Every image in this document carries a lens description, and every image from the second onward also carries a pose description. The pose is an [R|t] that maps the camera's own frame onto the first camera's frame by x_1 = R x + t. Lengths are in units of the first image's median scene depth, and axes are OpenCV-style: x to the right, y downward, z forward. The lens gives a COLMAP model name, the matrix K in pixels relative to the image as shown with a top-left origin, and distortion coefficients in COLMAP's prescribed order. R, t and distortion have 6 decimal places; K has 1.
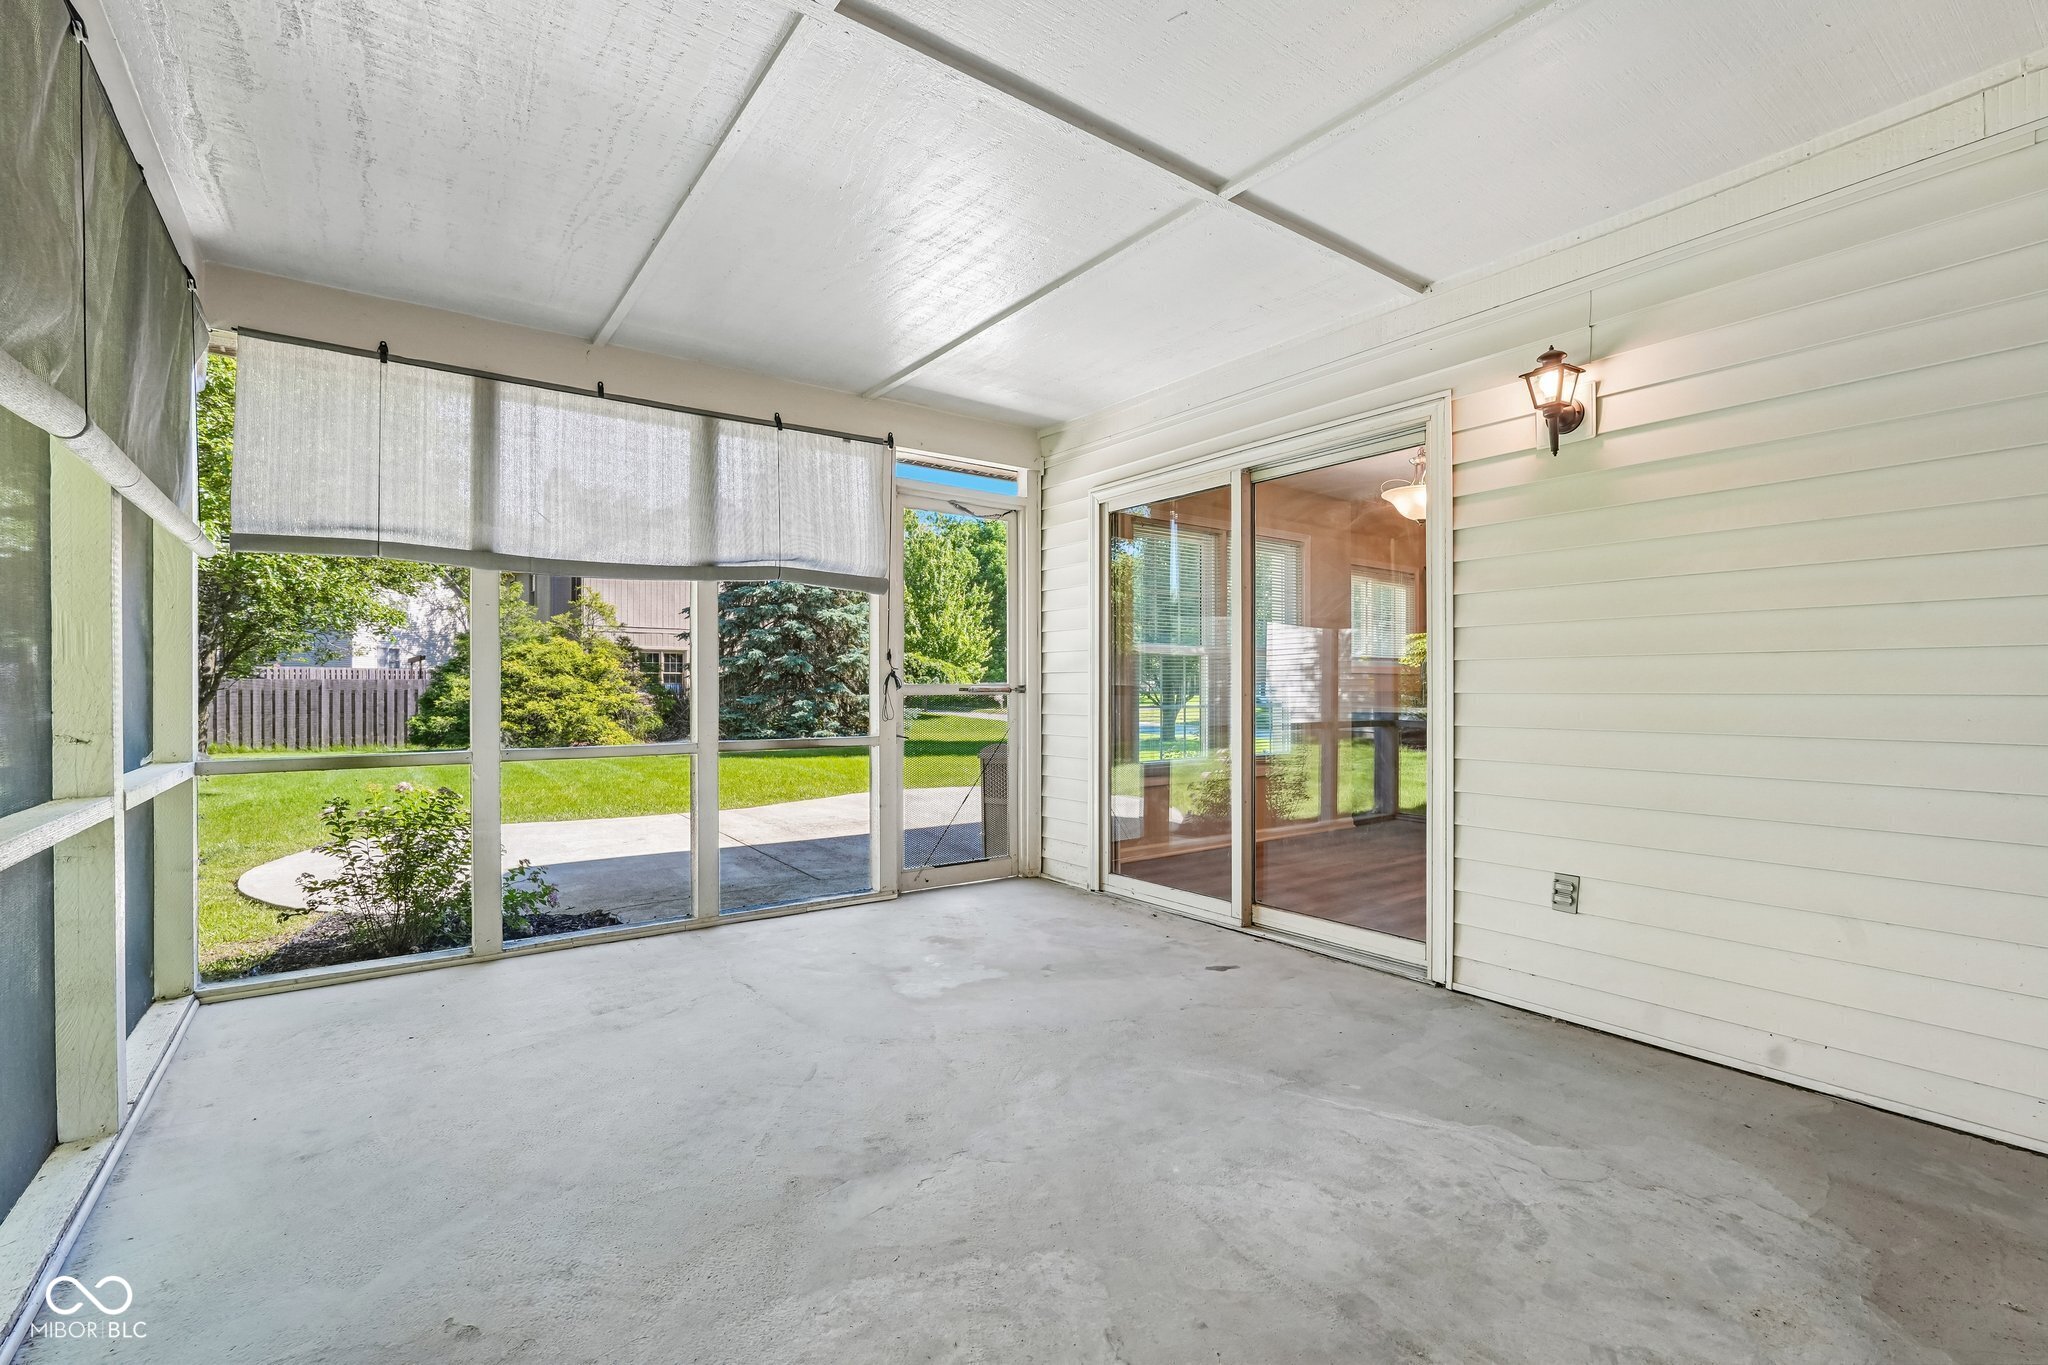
lens RADIAL K [[901.1, 0, 1021.8], [0, 901.1, 686.4], [0, 0, 1]] dist [-0.019294, 0.009883]
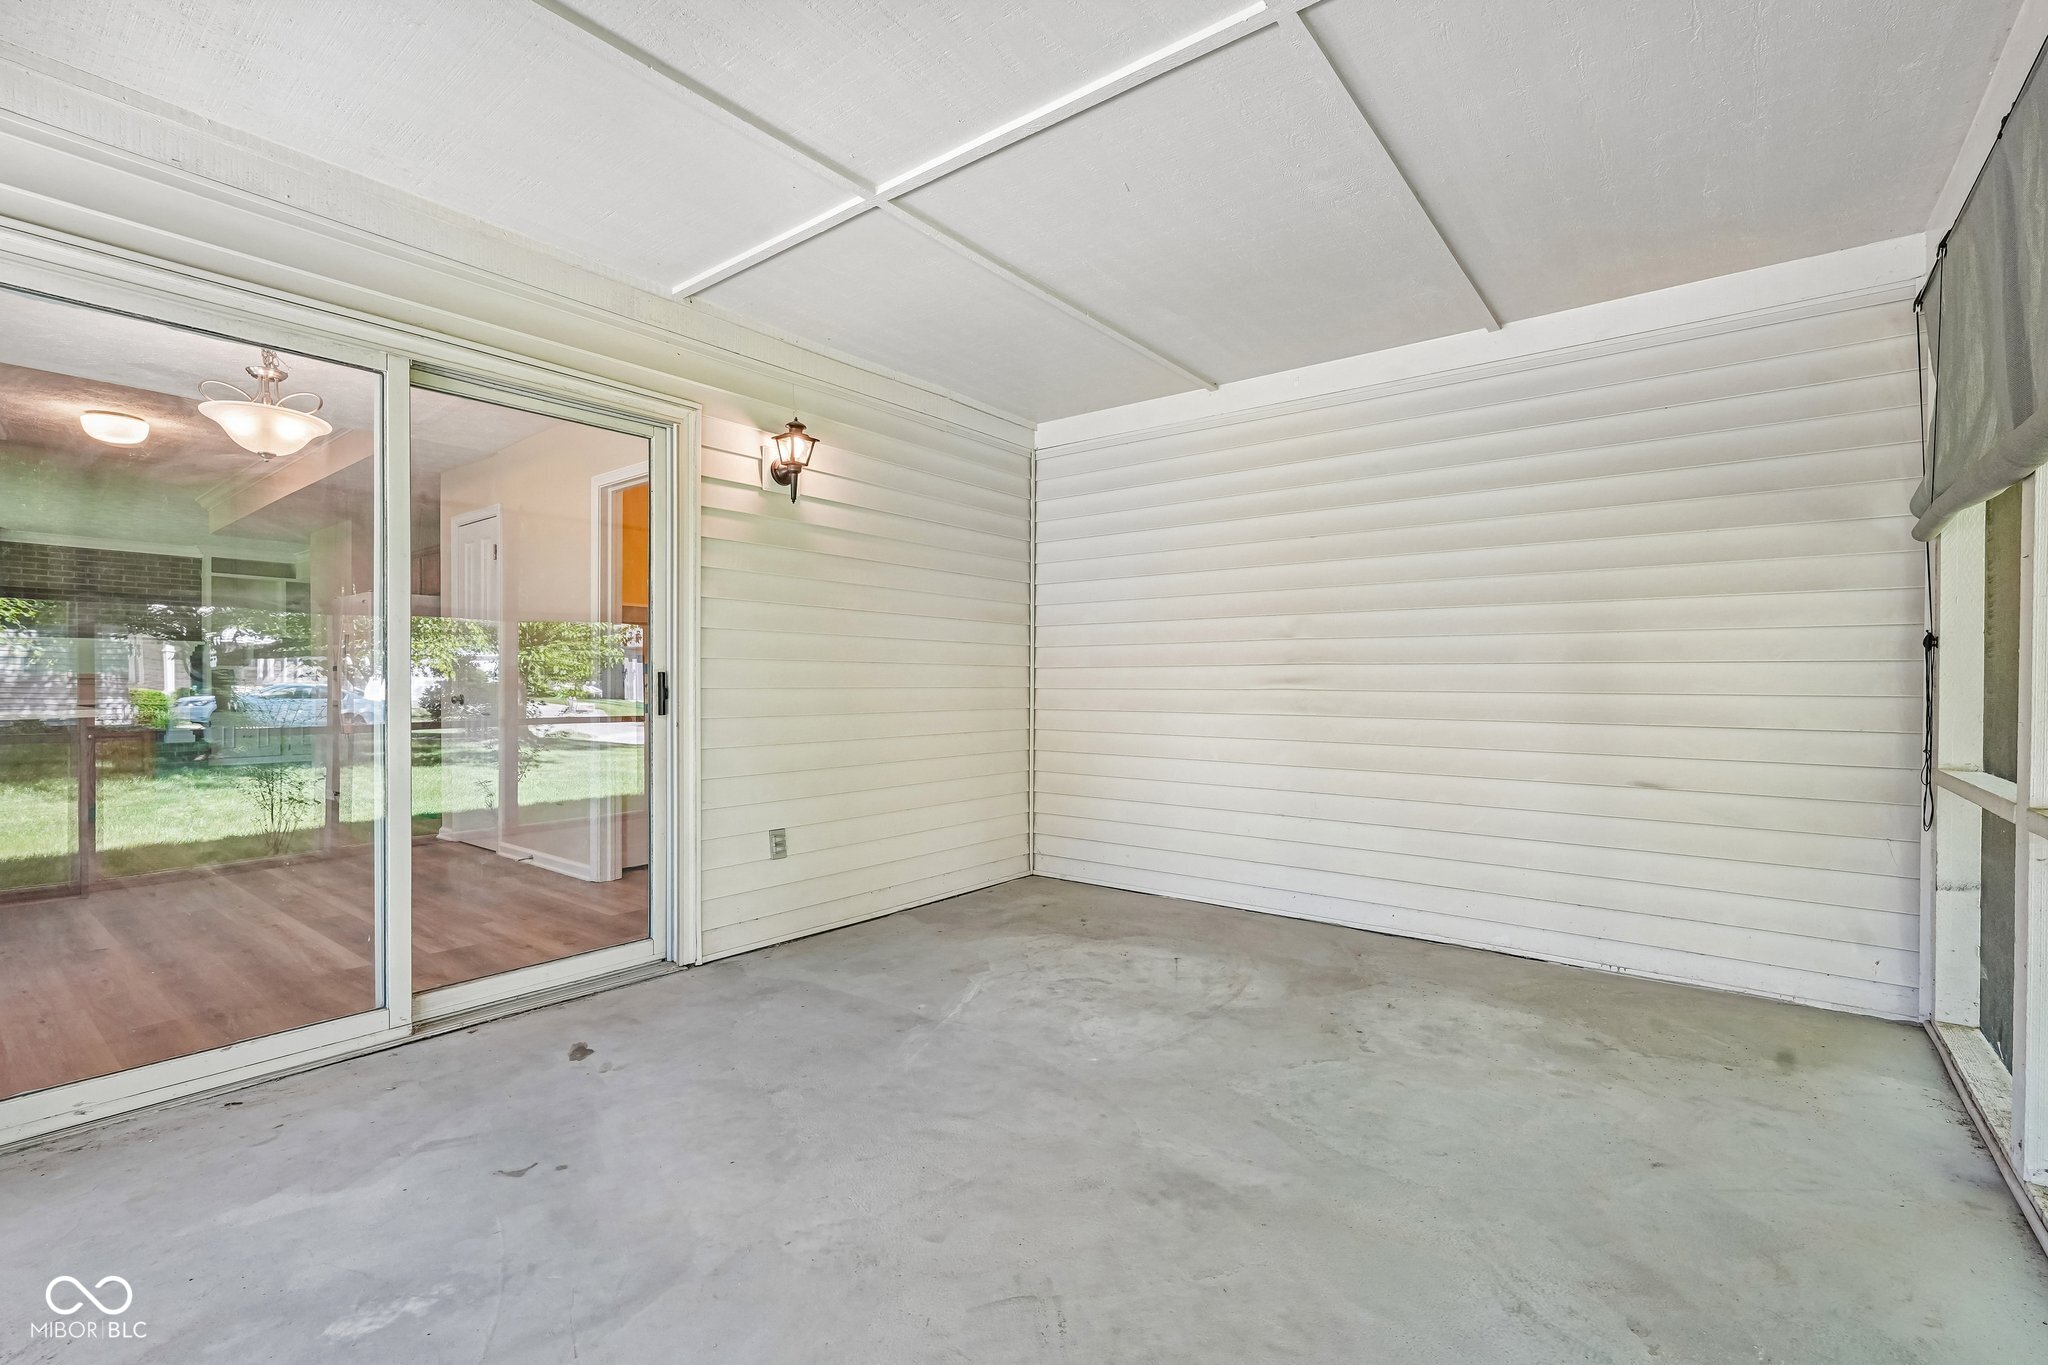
lens RADIAL K [[905.0, 0, 1024.0], [0, 905.0, 682.5], [0, 0, 1]] dist [-0.010032, 0.000368]
pose [[-0.267663, -0.000505, 0.963512, -0.689786], [-0.004477, 0.999990, -0.000719, -0.000483], [-0.963502, -0.004506, -0.267662, 0.949915]]
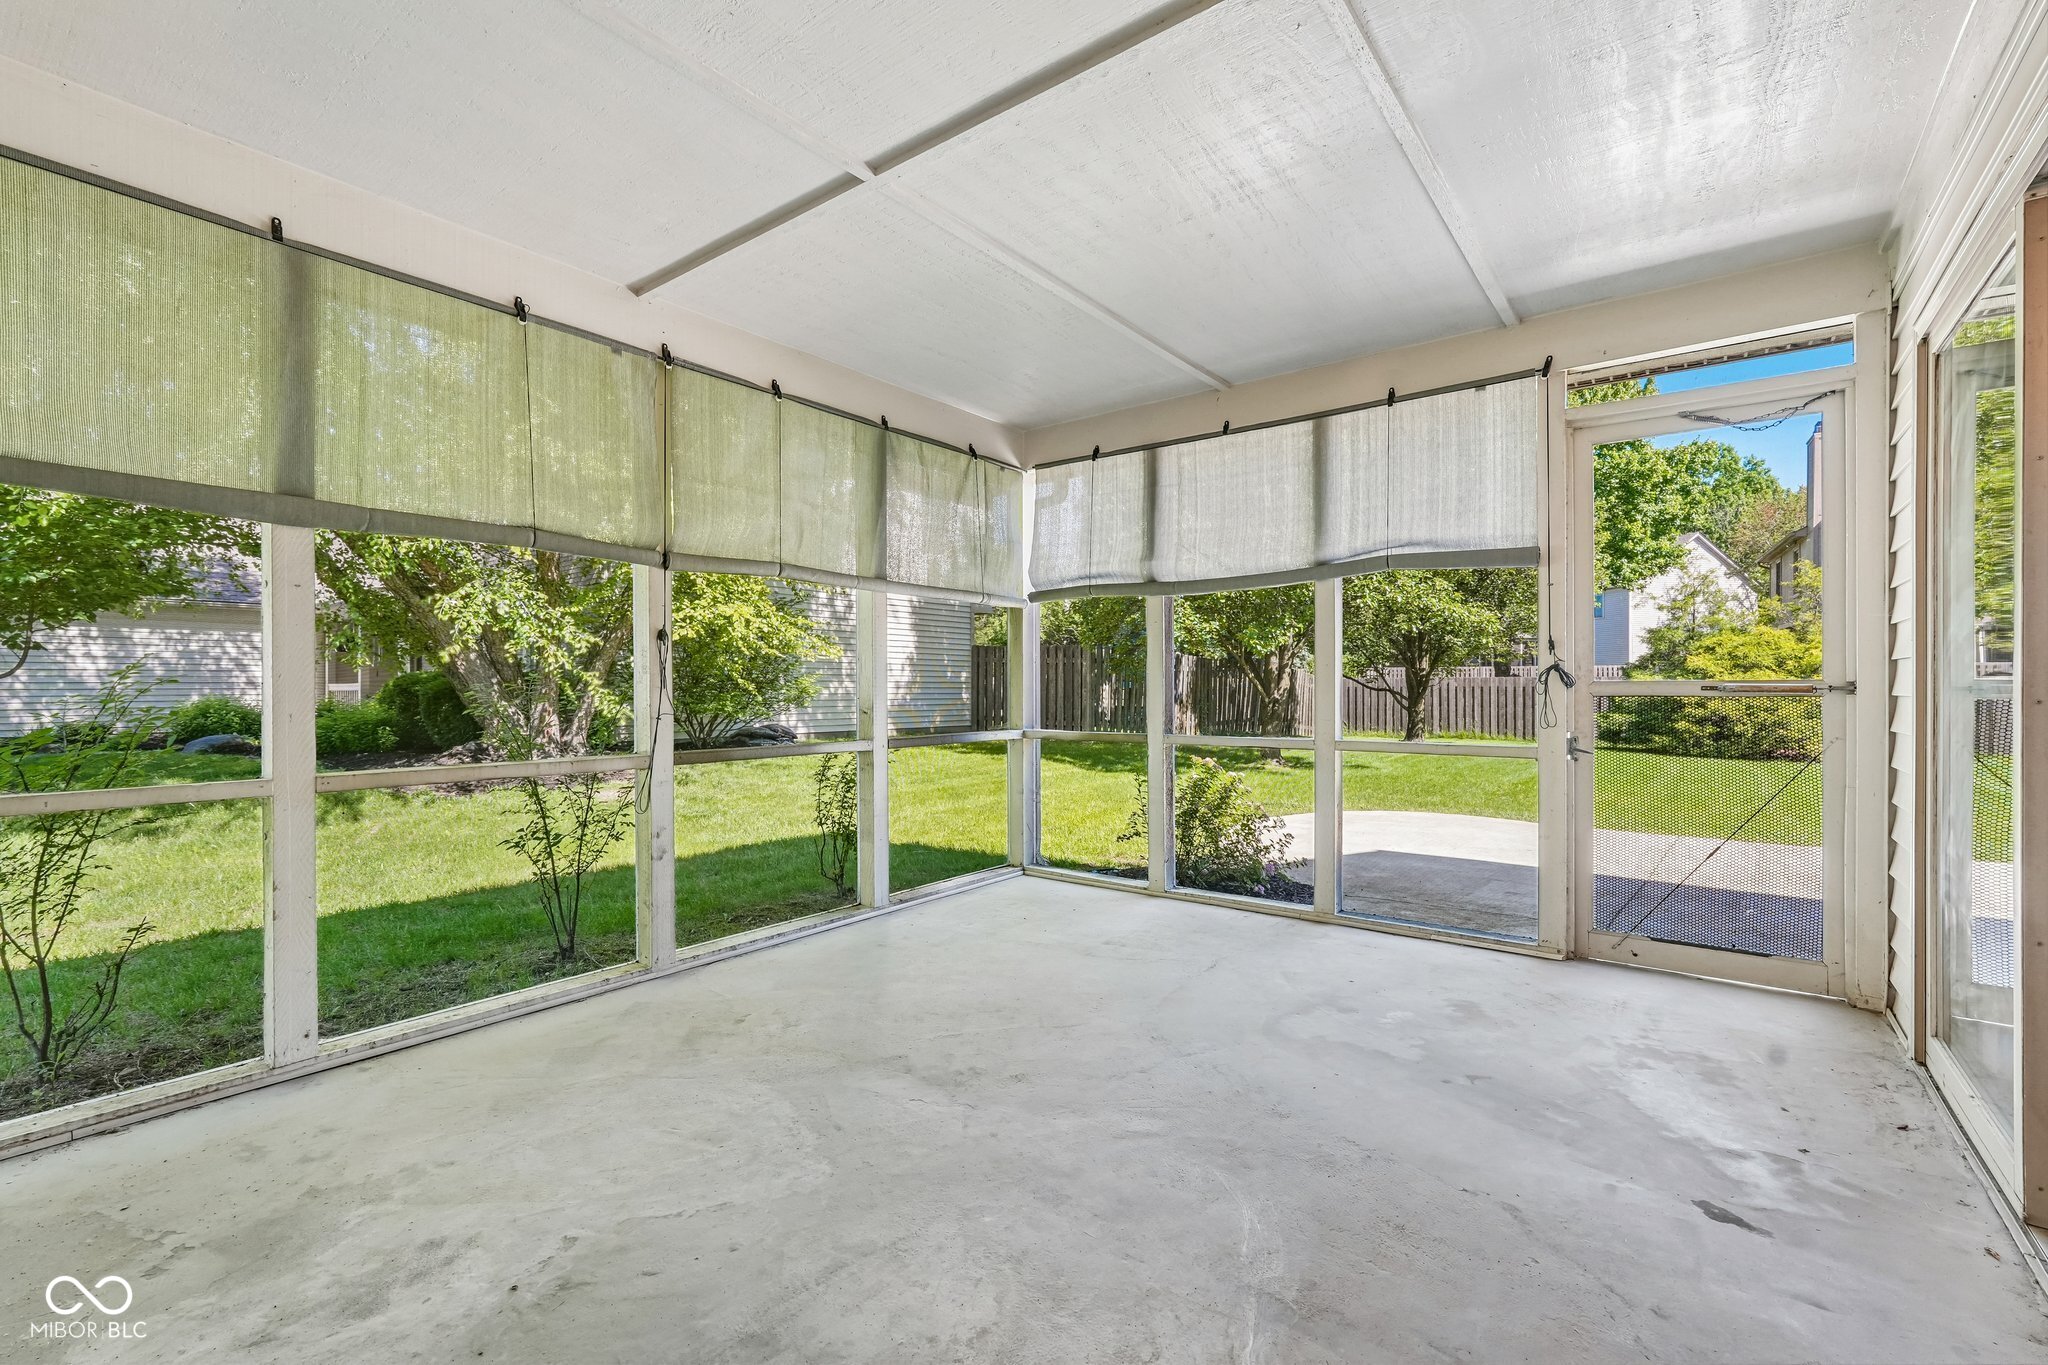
lens RADIAL K [[901.1, 0, 1021.8], [0, 901.1, 686.4], [0, 0, 1]] dist [-0.019294, 0.009883]
pose [[0.275714, 0.000768, -0.961240, 0.690468], [0.002529, 0.999996, 0.001524, -0.000311], [0.961237, -0.002851, 0.275710, 0.515599]]
